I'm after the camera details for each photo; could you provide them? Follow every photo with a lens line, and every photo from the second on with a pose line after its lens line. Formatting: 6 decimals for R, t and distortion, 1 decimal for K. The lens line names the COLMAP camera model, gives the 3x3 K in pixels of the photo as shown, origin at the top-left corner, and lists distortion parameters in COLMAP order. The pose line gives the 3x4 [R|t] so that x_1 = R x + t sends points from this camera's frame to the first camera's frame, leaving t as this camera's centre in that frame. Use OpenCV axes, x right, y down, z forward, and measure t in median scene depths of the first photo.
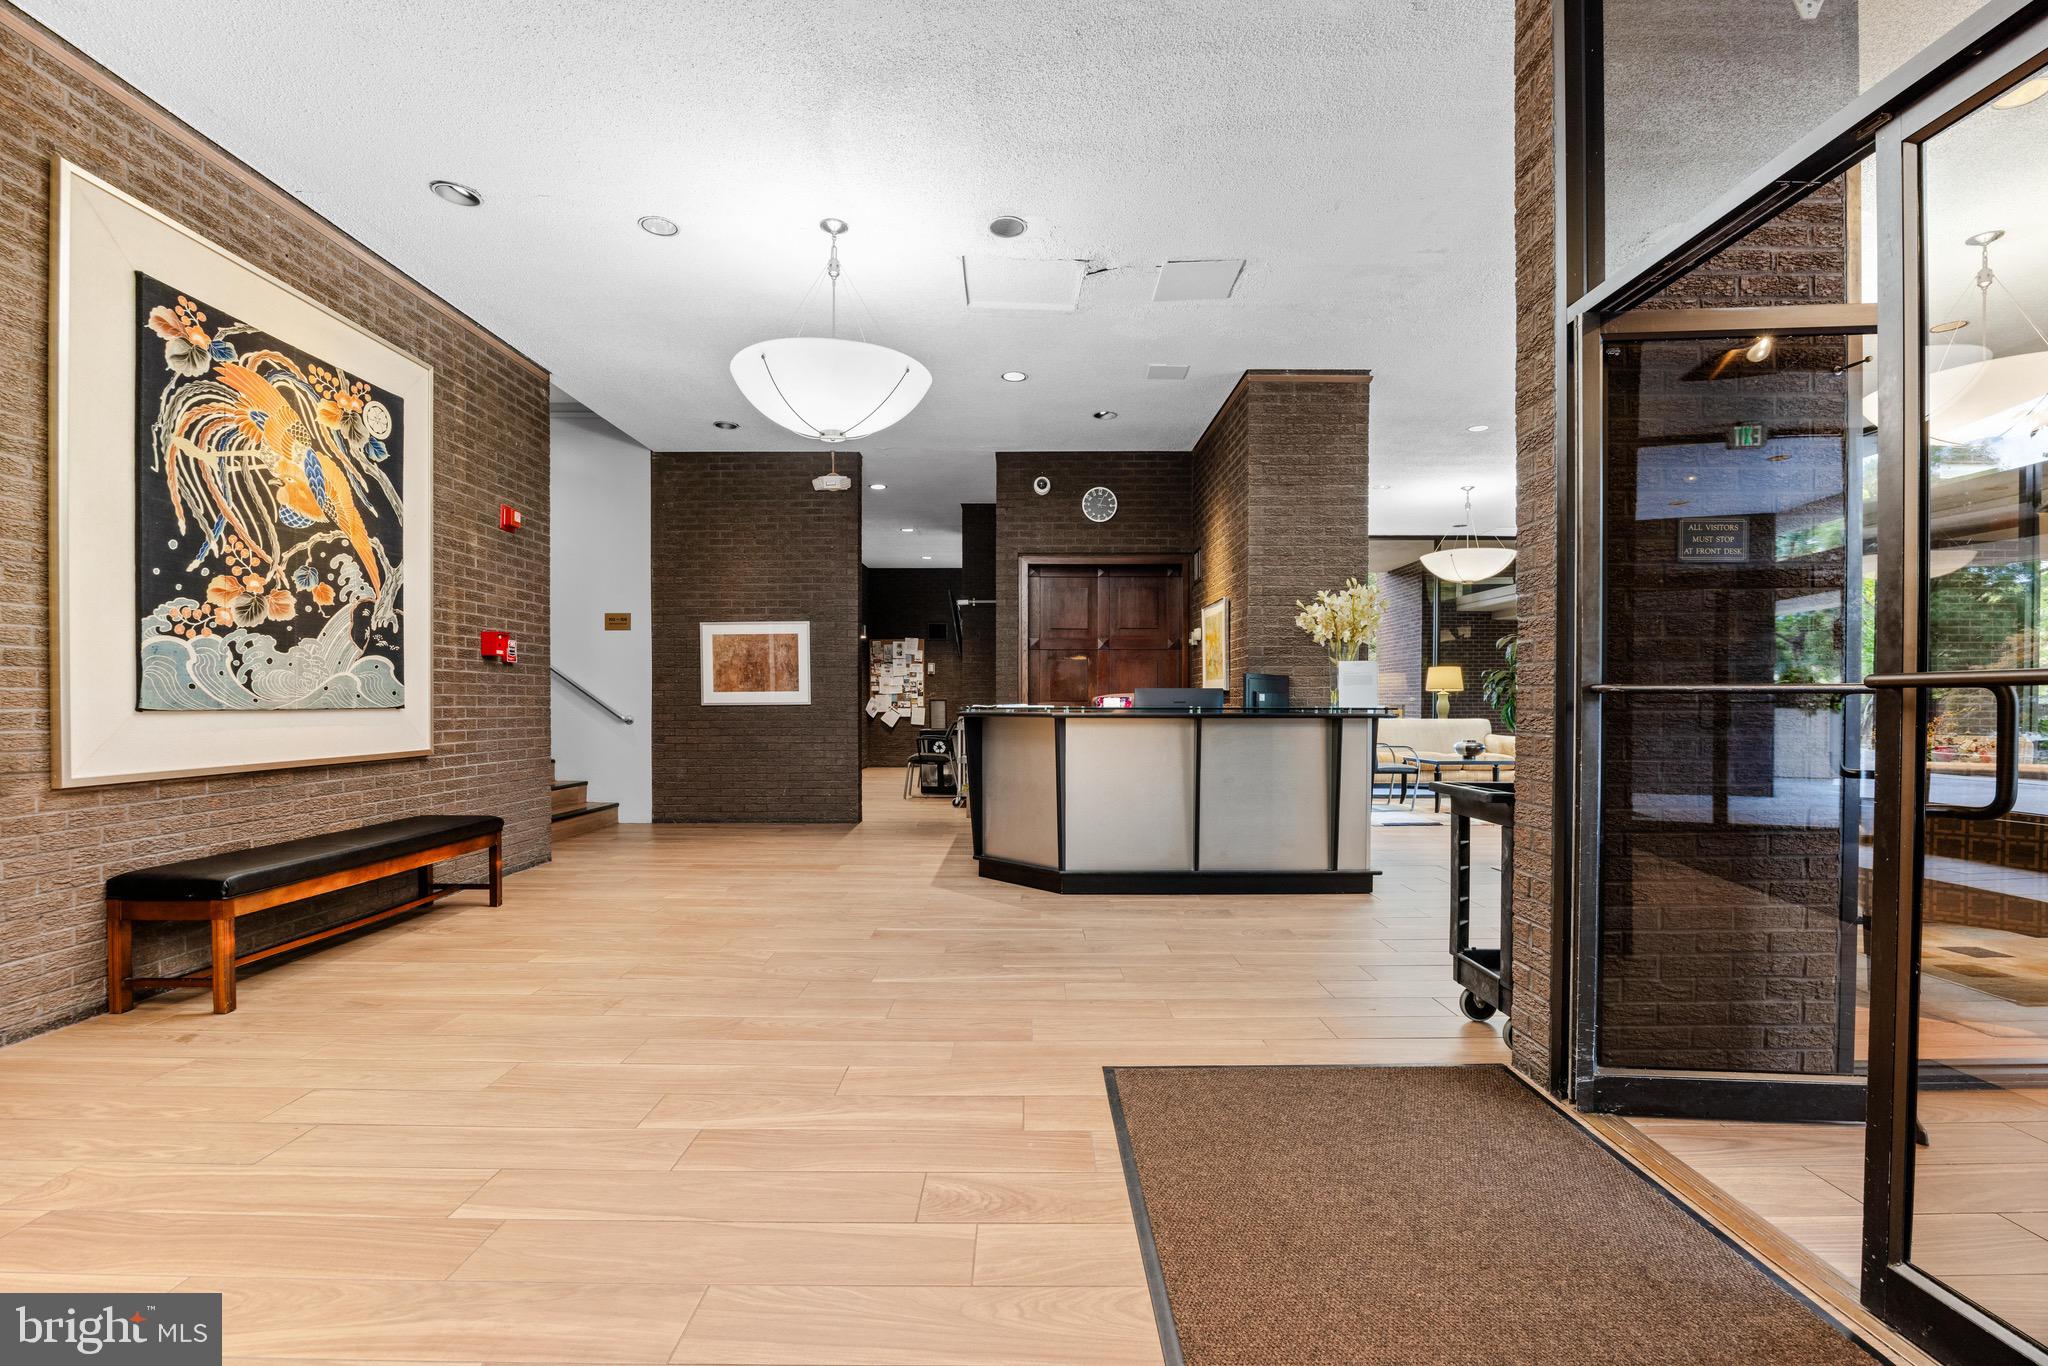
lens RADIAL K [[959.7, 0, 1030.4], [0, 959.7, 704.9], [0, 0, 1]] dist [-0.004956, -0.000498]
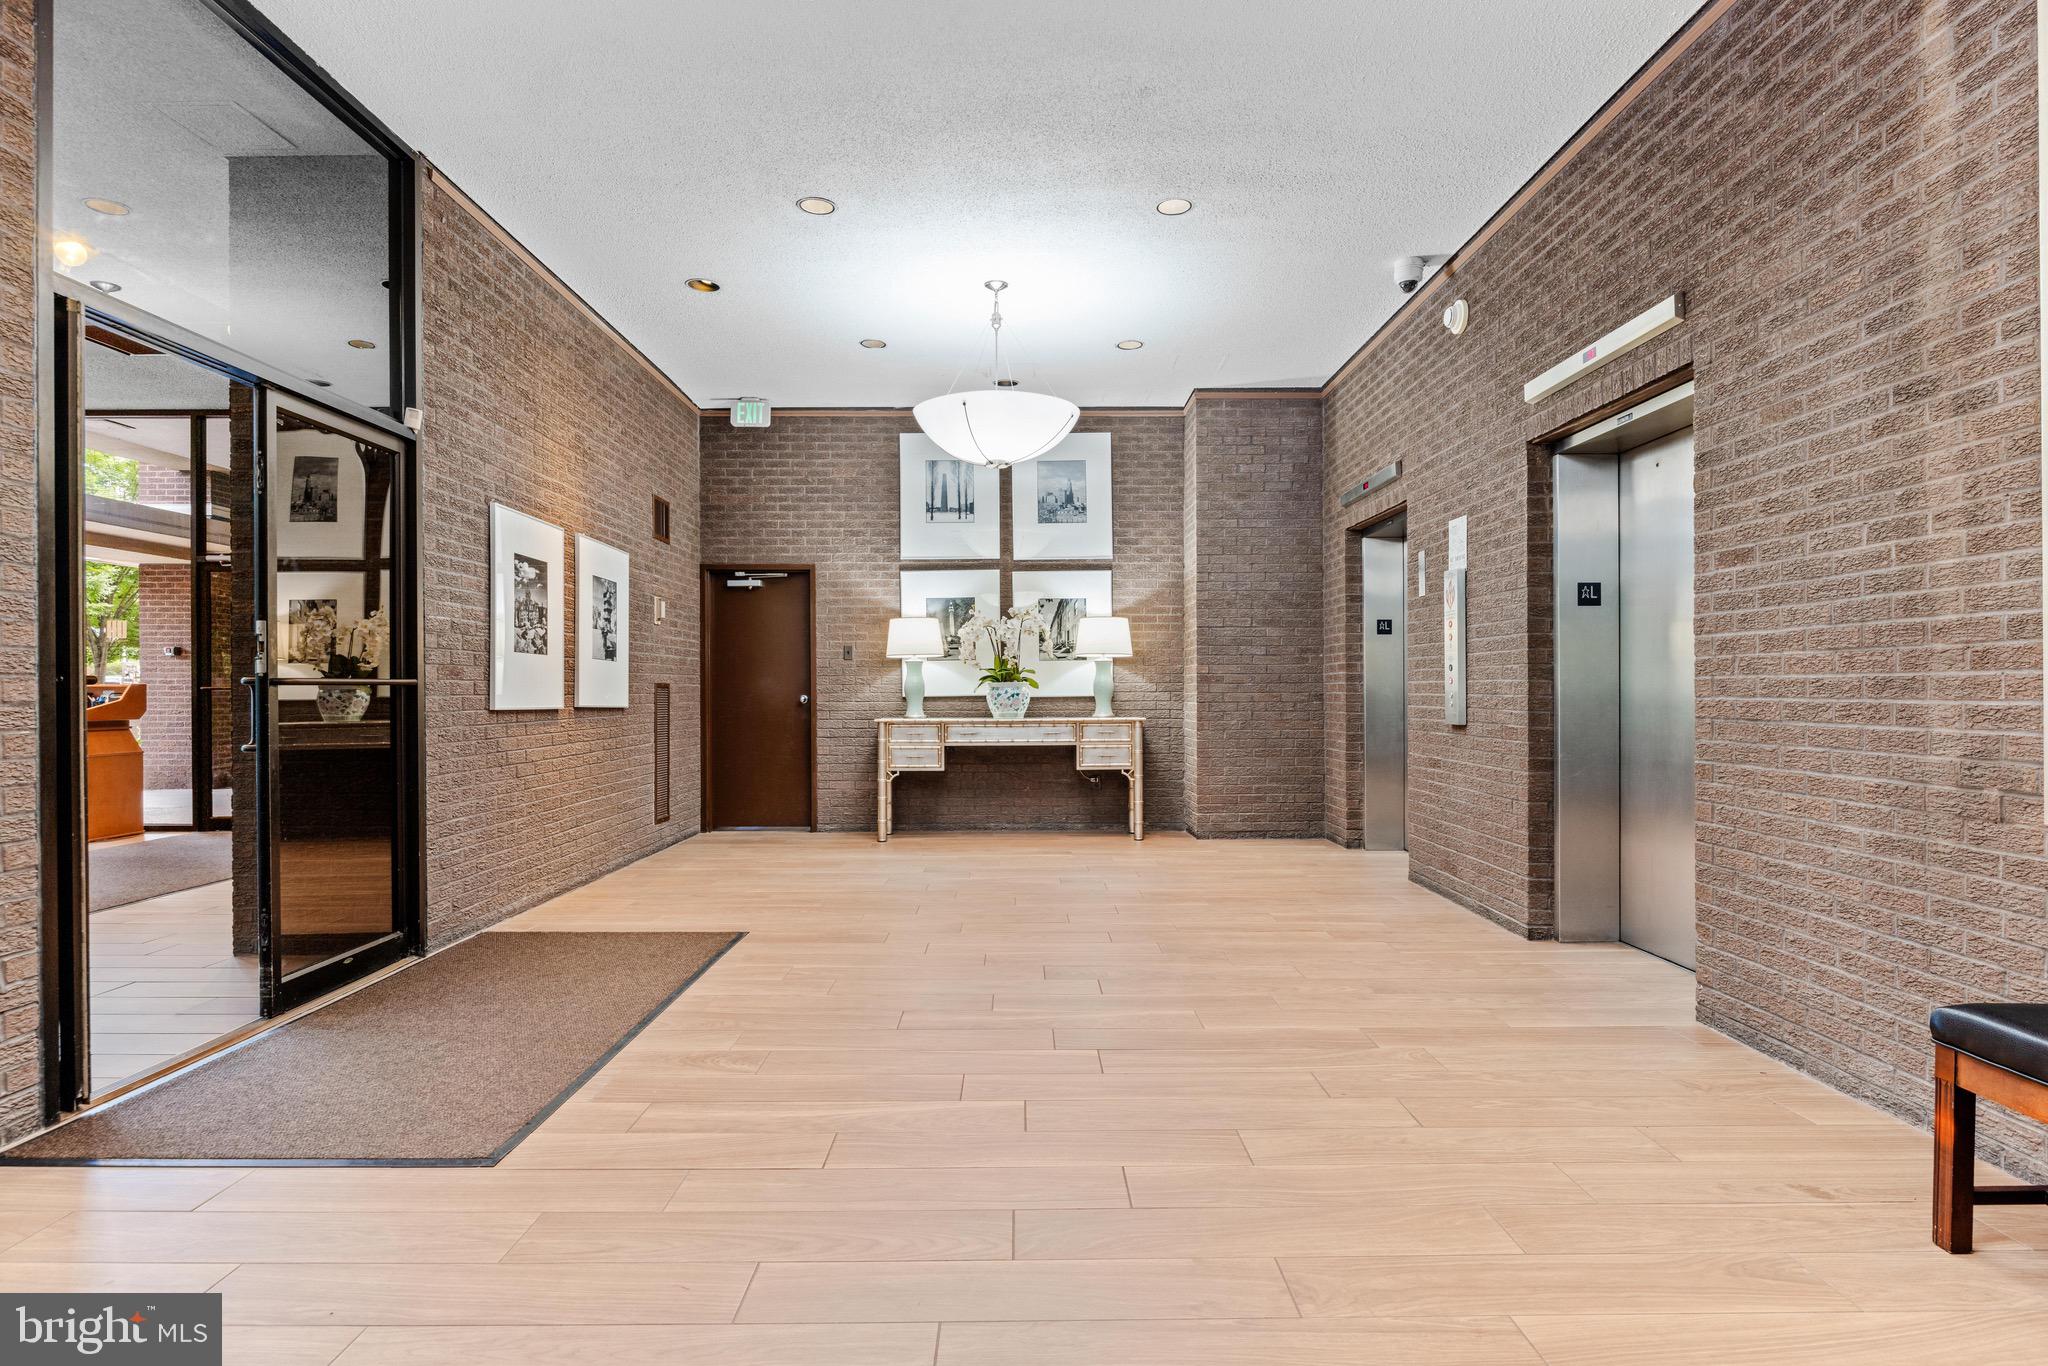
lens RADIAL K [[1126.7, 0, 1026.3], [0, 1126.7, 684.6], [0, 0, 1]] dist [-0.002262, 0.000213]
pose [[-0.999931, 0.002467, -0.011504, -0.233731], [0.002459, 0.999997, 0.000685, -0.006872], [0.011505, 0.000657, -0.999934, 1.298089]]
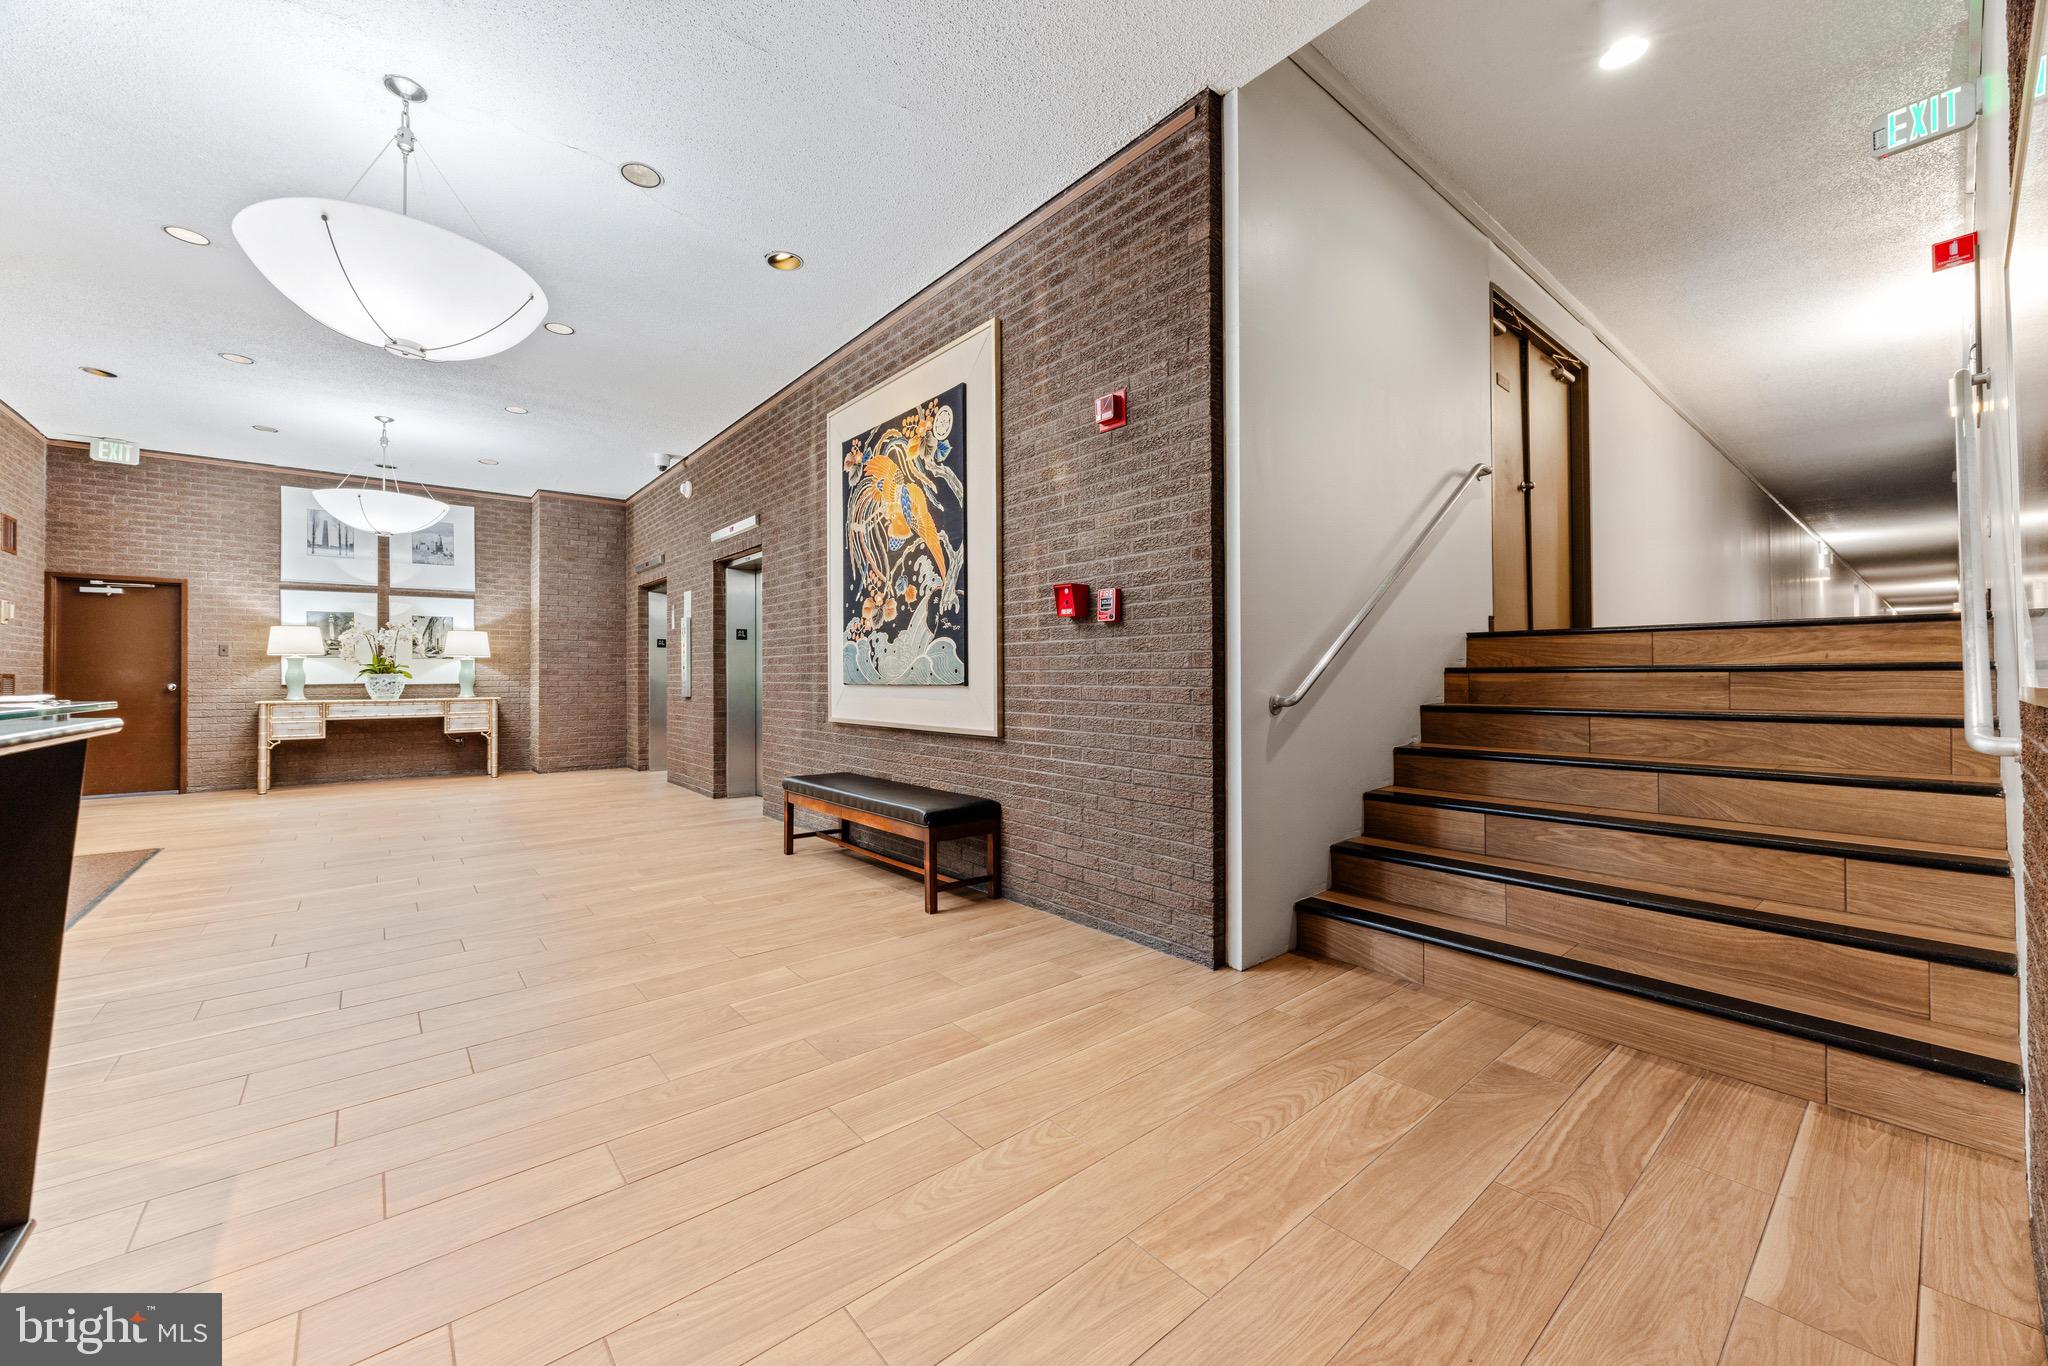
lens RADIAL K [[796.9, 0, 1028.5], [0, 796.9, 668.1], [0, 0, 1]] dist [-0.001943, -0.000338]
pose [[-0.769750, -0.004871, -0.638327, -0.189450], [-0.000126, 0.999972, -0.007479, -0.009950], [0.638346, -0.005676, -0.769729, 1.916172]]
